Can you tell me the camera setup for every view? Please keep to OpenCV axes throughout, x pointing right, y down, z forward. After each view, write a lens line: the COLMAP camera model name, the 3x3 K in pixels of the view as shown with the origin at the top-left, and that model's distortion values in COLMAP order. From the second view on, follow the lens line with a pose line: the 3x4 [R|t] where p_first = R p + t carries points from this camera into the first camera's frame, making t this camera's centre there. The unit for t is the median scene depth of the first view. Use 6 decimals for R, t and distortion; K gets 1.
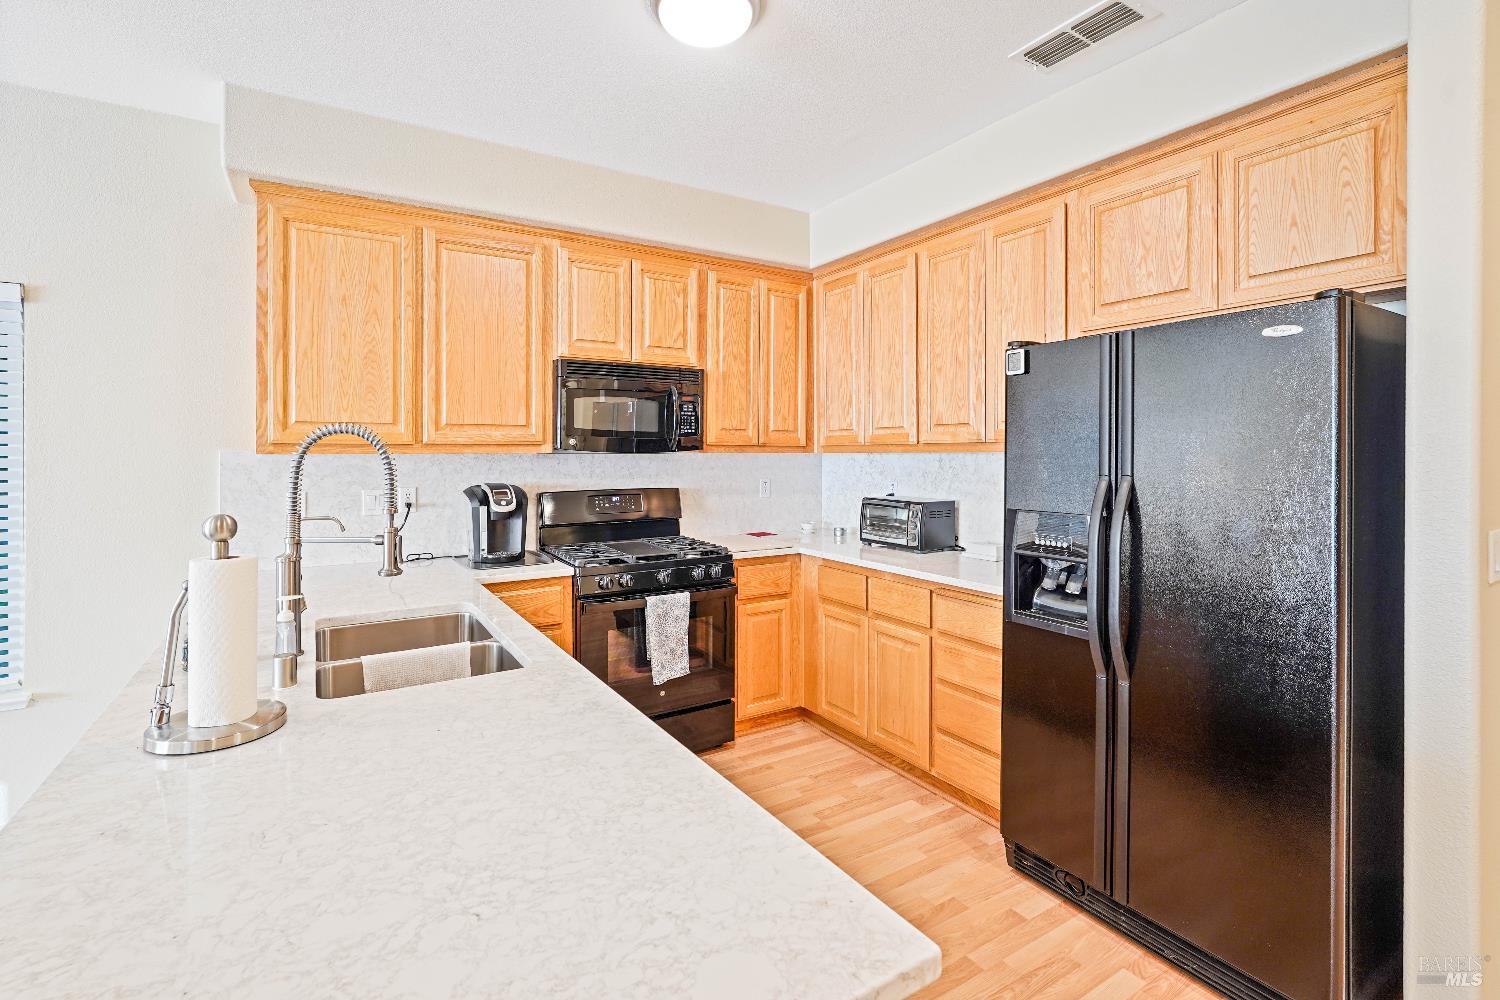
lens RADIAL K [[683.0, 0, 758.1], [0, 683.0, 455.3], [0, 0, 1]] dist [-0.008747, 0.007425]
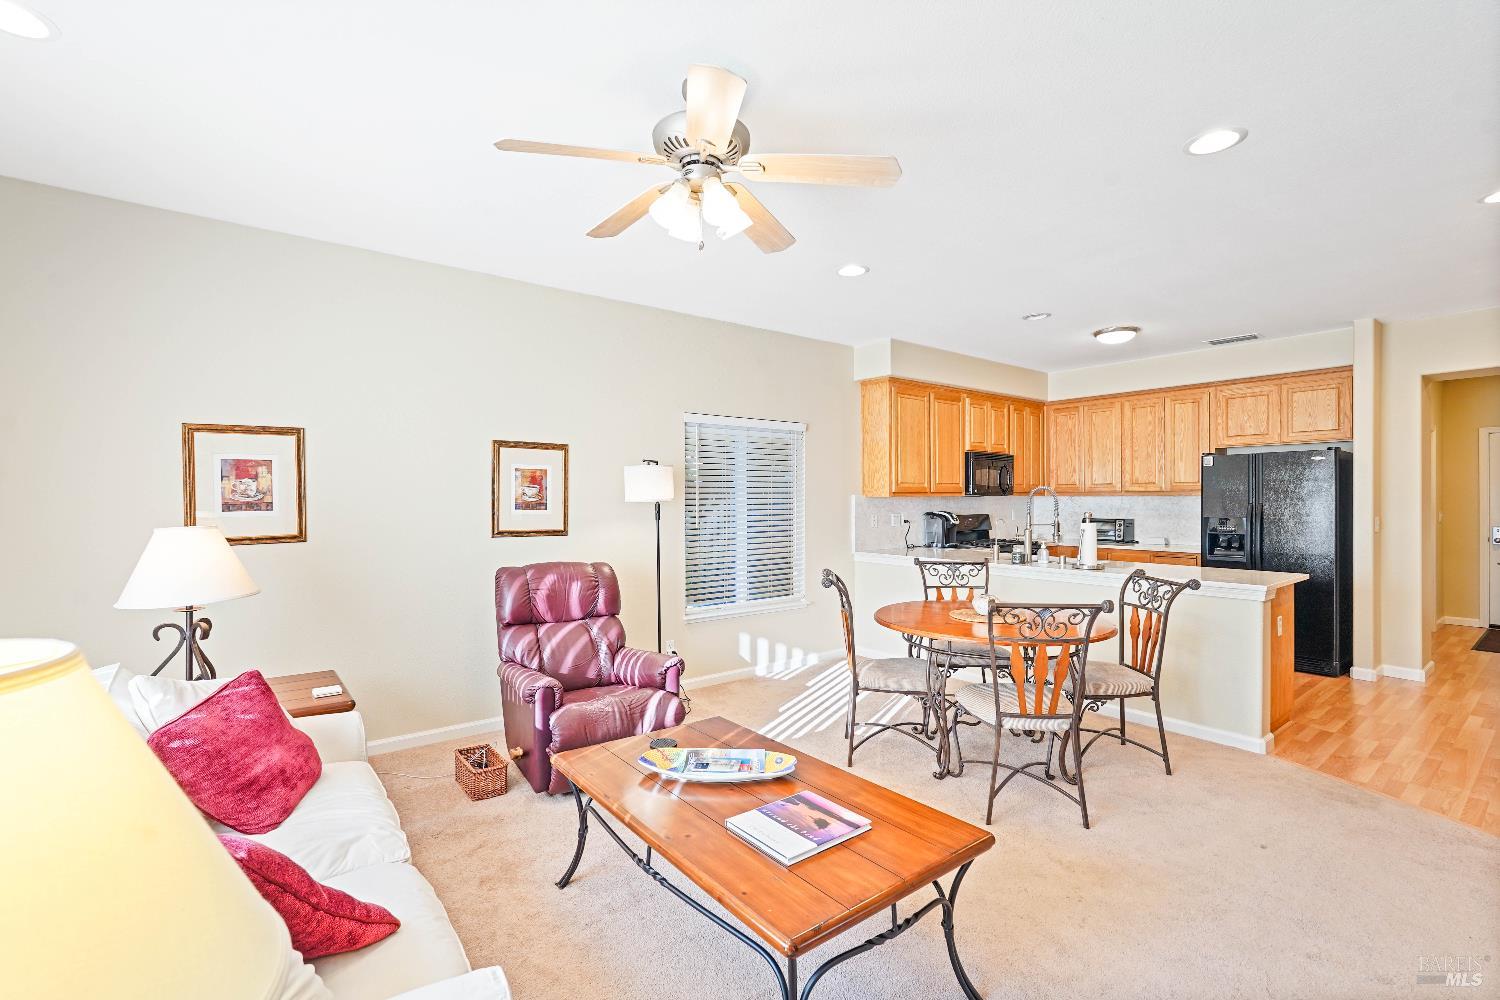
lens RADIAL K [[683.0, 0, 748.6], [0, 683.0, 499.6], [0, 0, 1]] dist [-0.008747, 0.007425]
pose [[0.993505, -0.002986, 0.113753, -1.191921], [0.003207, 0.999993, -0.001767, 0.008524], [-0.113747, 0.002121, 0.993508, -0.999236]]
